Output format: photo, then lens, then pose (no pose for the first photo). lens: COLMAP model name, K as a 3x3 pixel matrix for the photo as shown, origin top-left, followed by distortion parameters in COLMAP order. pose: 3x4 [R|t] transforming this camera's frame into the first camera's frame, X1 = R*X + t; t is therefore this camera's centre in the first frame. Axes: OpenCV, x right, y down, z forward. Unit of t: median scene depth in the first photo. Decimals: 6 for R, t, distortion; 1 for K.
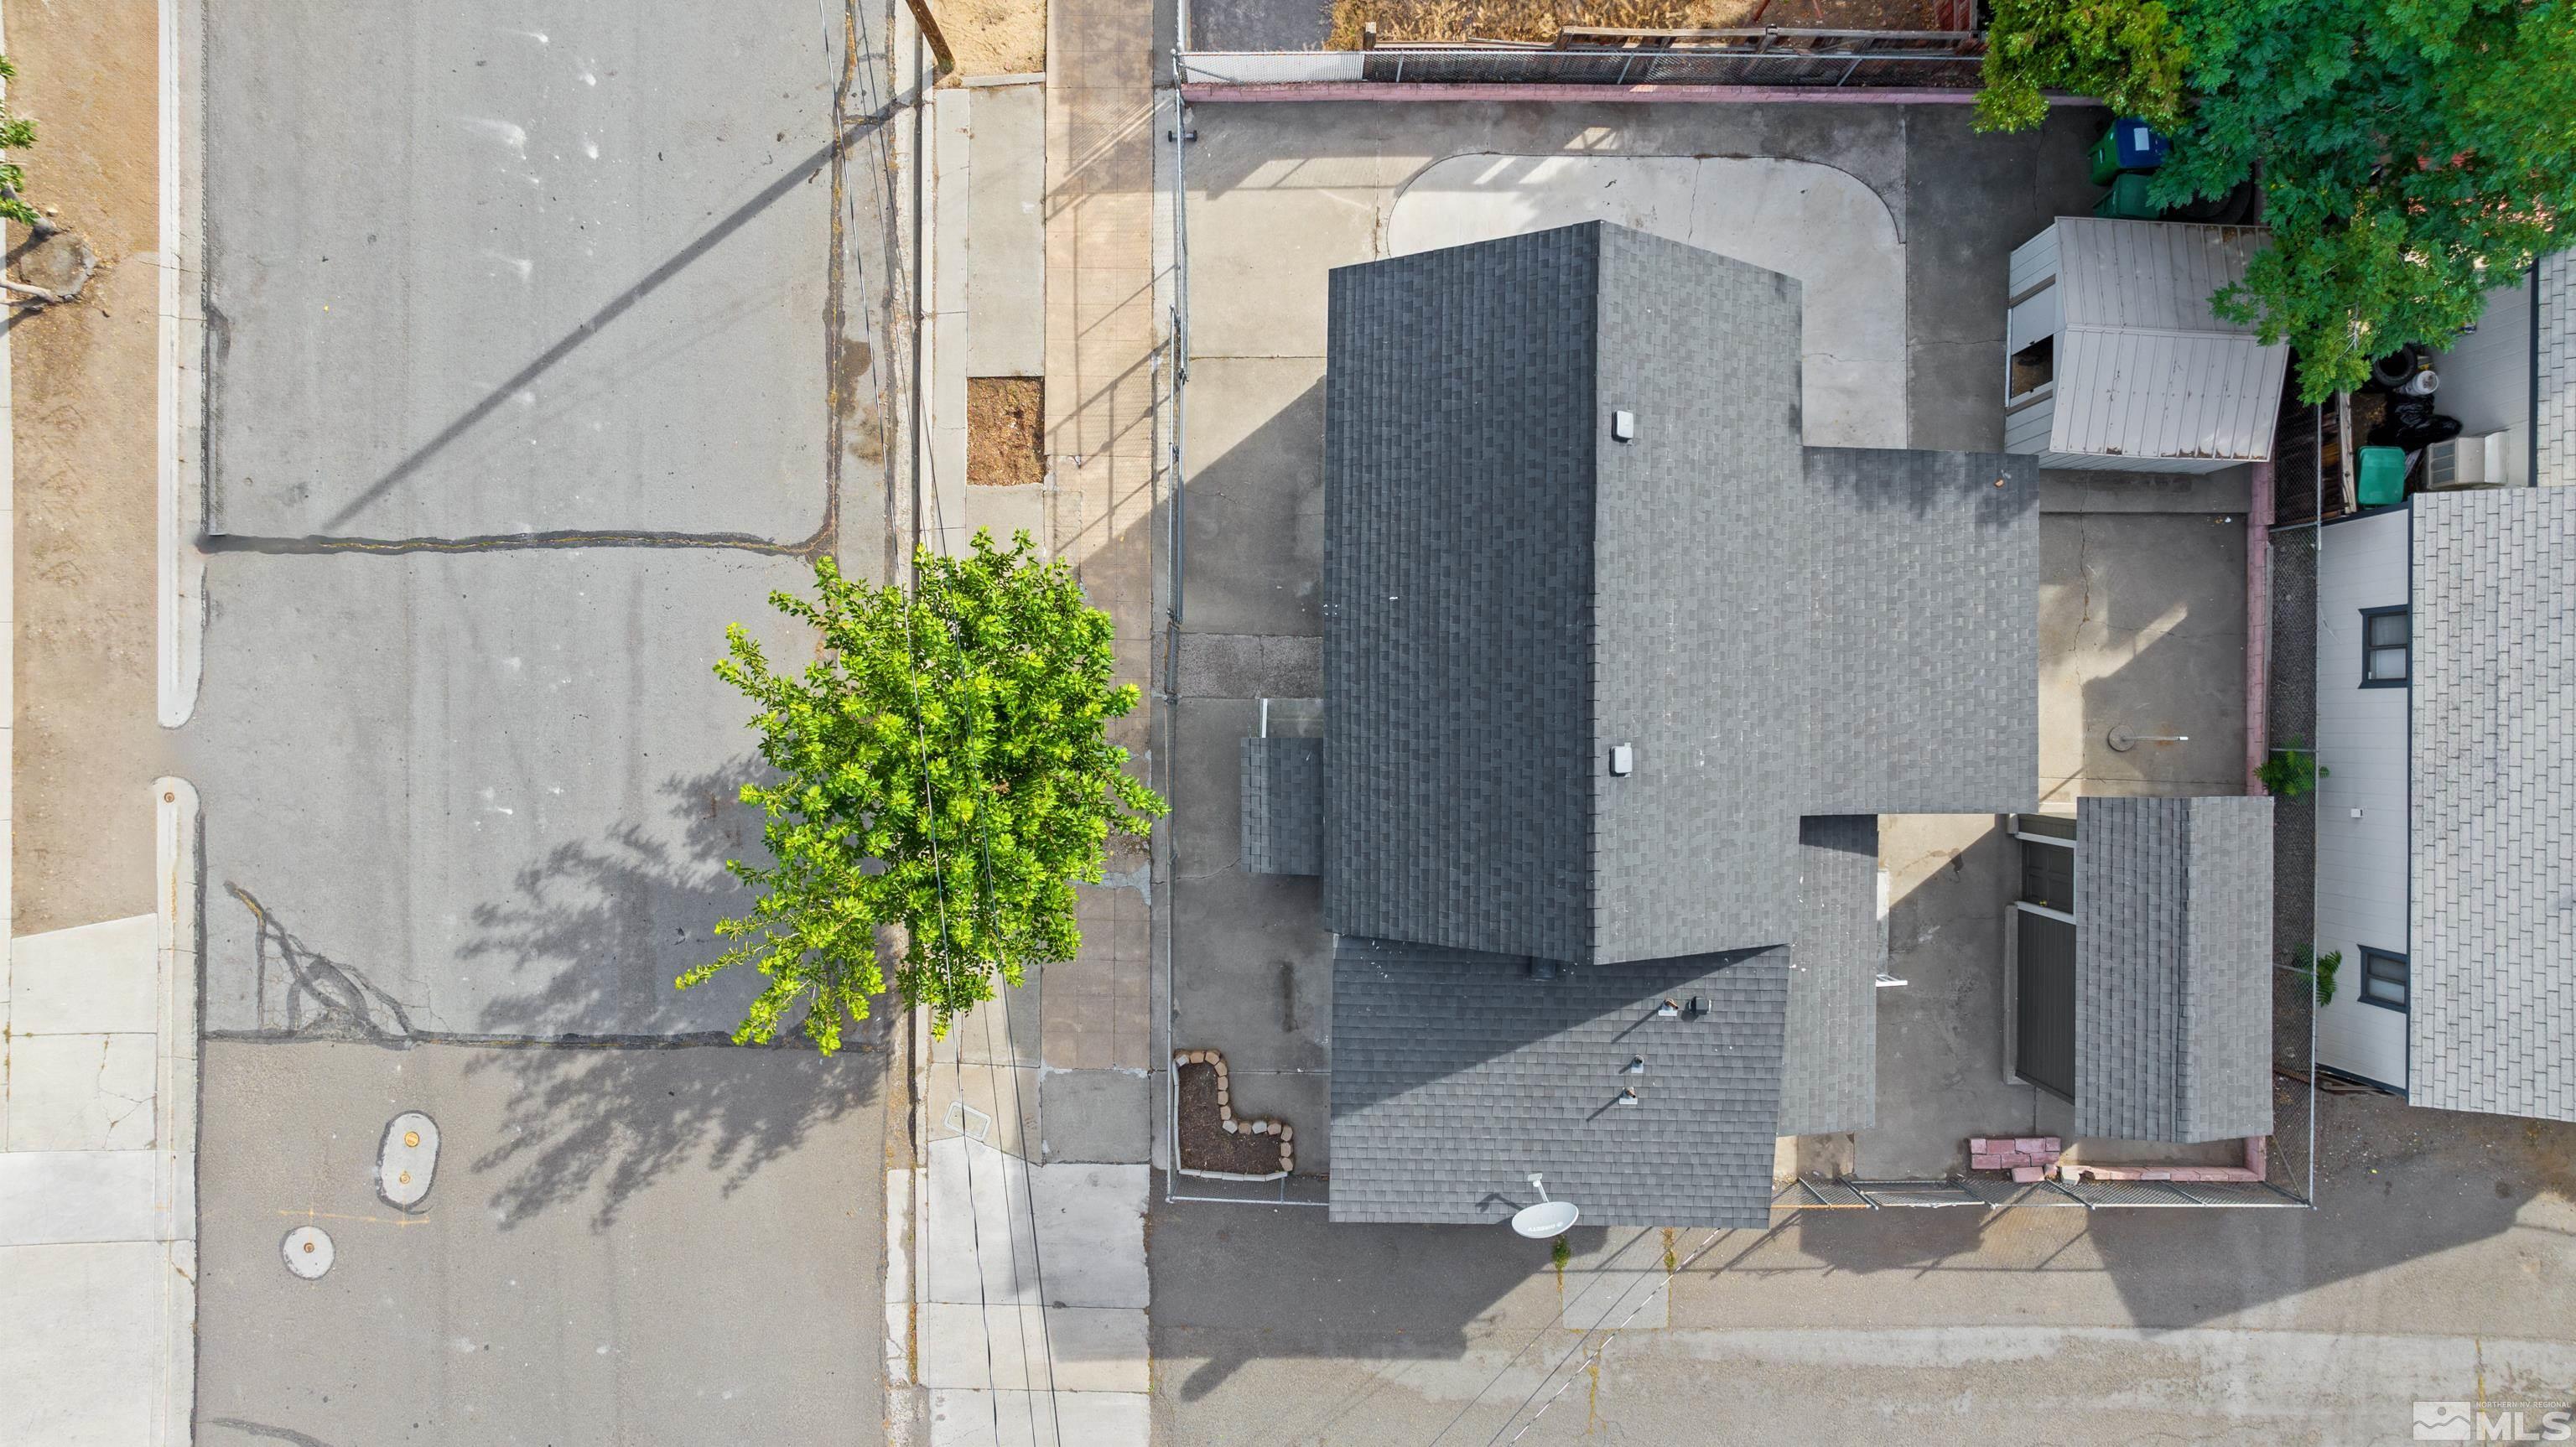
lens RADIAL K [[1834.6, 0, 1294.1], [0, 1834.6, 716.9], [0, 0, 1]] dist [0.000374, -0.001626]
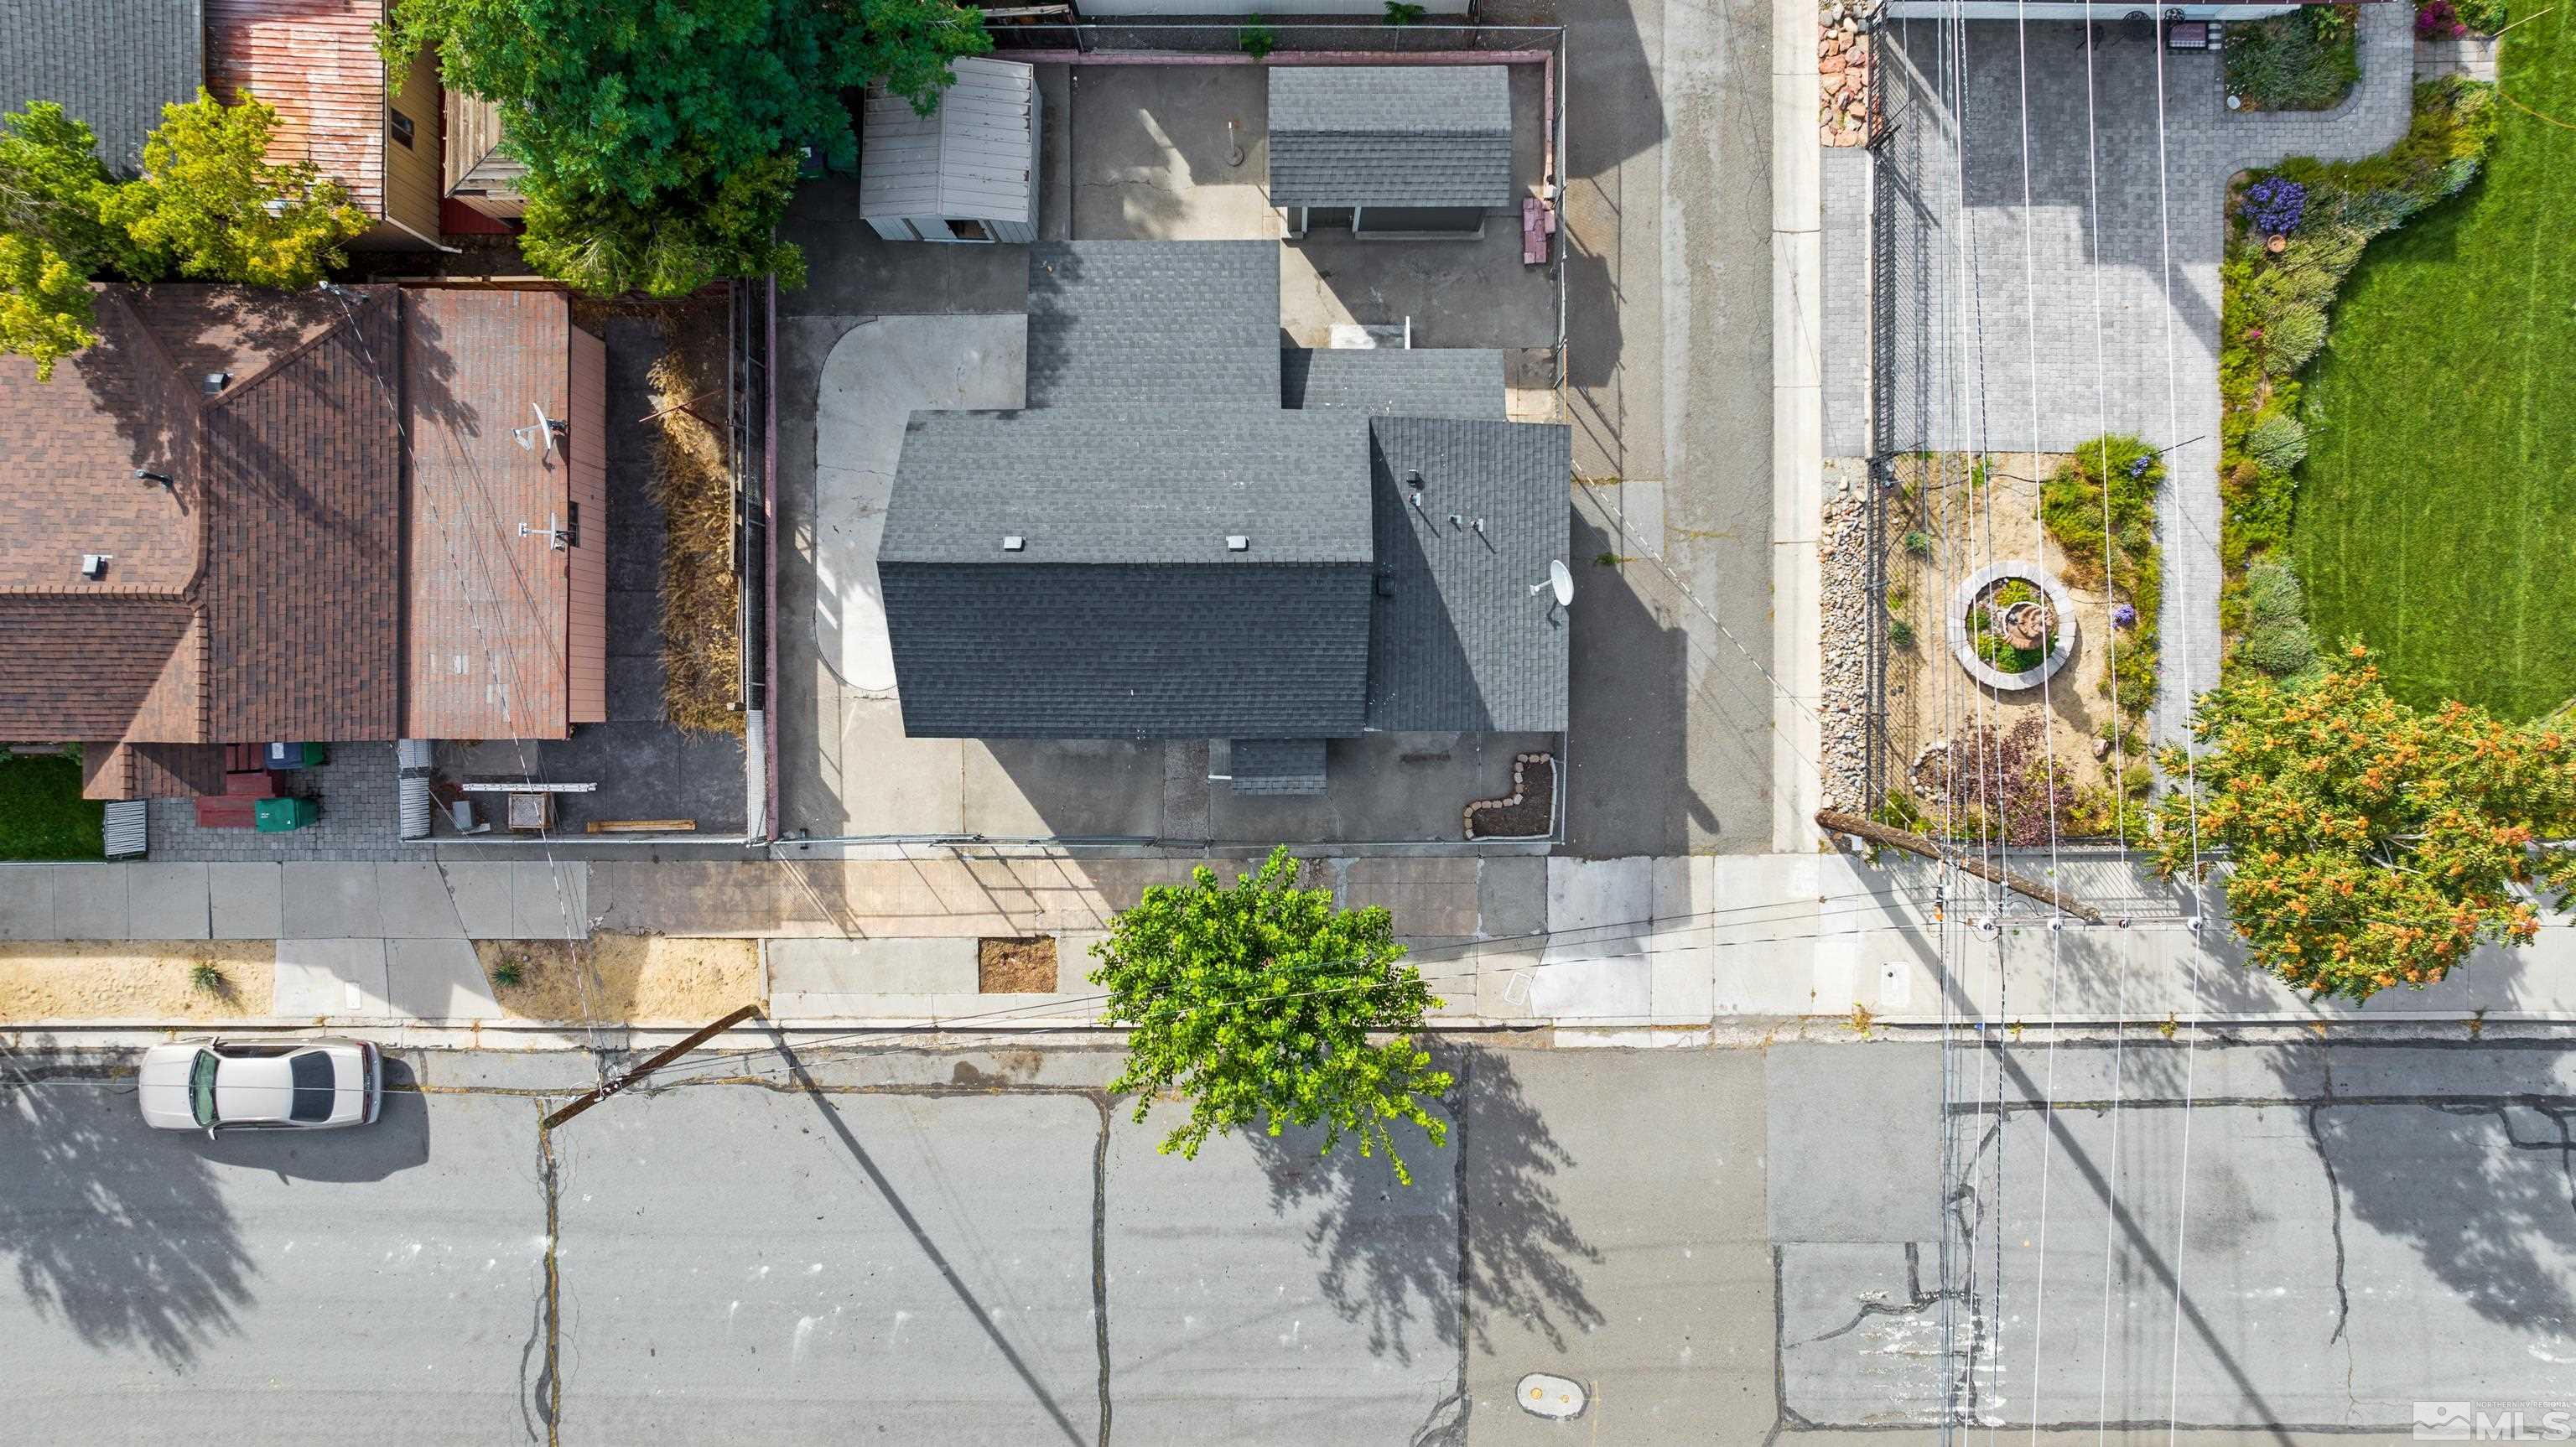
lens RADIAL K [[1834.6, 0, 1294.1], [0, 1834.6, 716.9], [0, 0, 1]] dist [0.000374, -0.001626]
pose [[-0.007920, -0.999968, 0.001318, 0.026617], [0.999964, -0.007915, 0.003188, 0.049416], [-0.003178, 0.001343, 0.999994, -0.383949]]
